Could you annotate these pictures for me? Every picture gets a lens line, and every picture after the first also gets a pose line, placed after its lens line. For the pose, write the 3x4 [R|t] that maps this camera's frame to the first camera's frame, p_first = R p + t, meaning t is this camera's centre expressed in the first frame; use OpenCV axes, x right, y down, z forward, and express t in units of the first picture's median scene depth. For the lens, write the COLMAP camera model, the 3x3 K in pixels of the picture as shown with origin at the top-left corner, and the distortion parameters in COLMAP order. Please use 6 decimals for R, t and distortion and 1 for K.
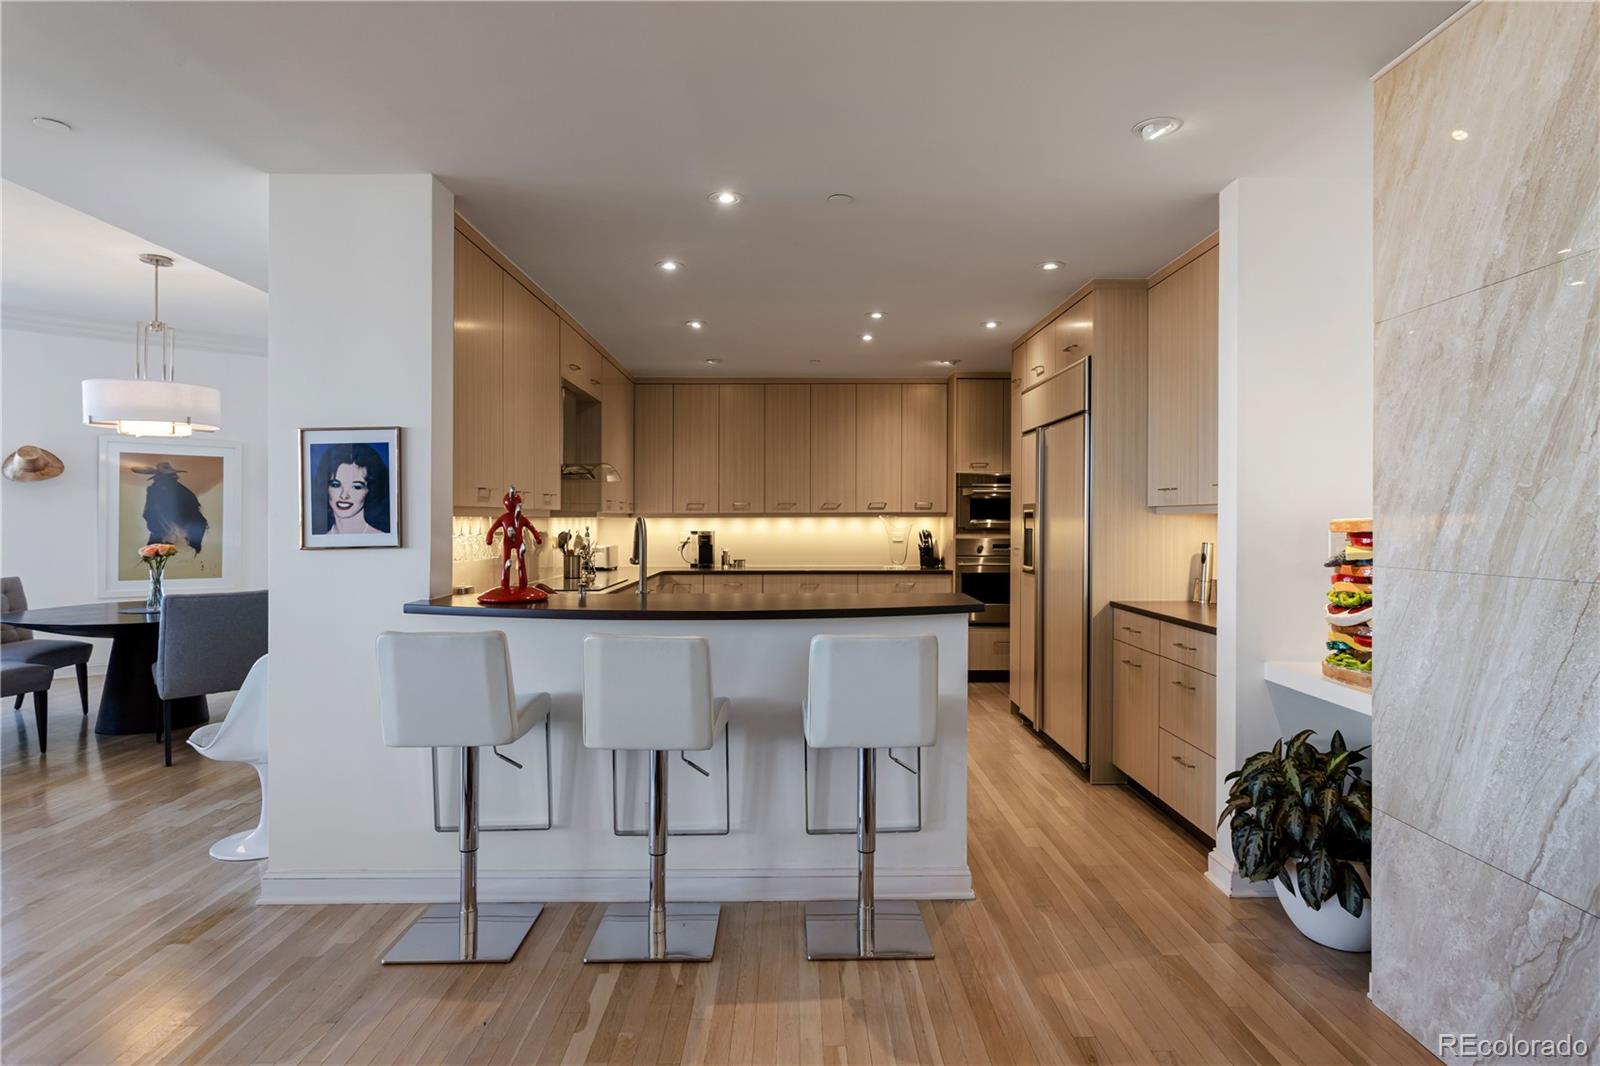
lens RADIAL K [[879.2, 0, 798.2], [0, 879.2, 522.4], [0, 0, 1]] dist [-0.000466, 0.003119]
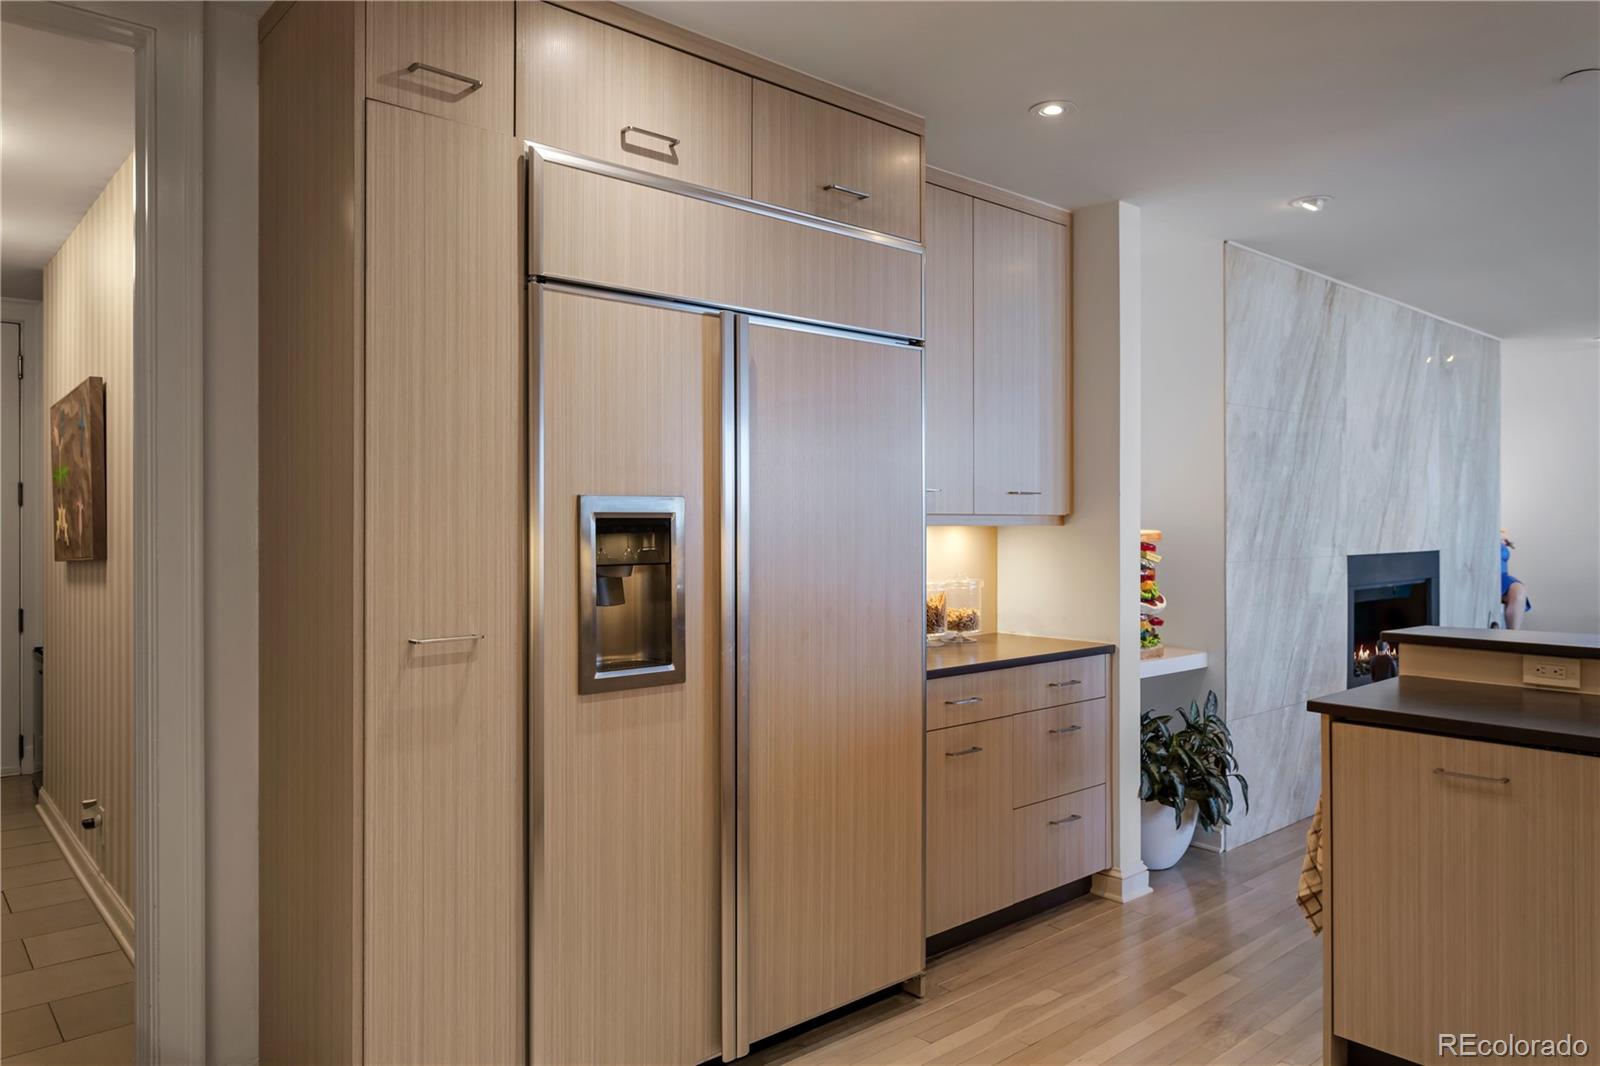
lens RADIAL K [[1071.9, 0, 799.1], [0, 1071.9, 527.8], [0, 0, 1]] dist [0.000961, 0.000168]
pose [[-0.657271, -0.001033, 0.753654, -0.287436], [0.002139, 0.999992, 0.003236, -0.019829], [-0.753651, 0.003739, -0.657264, 3.148652]]
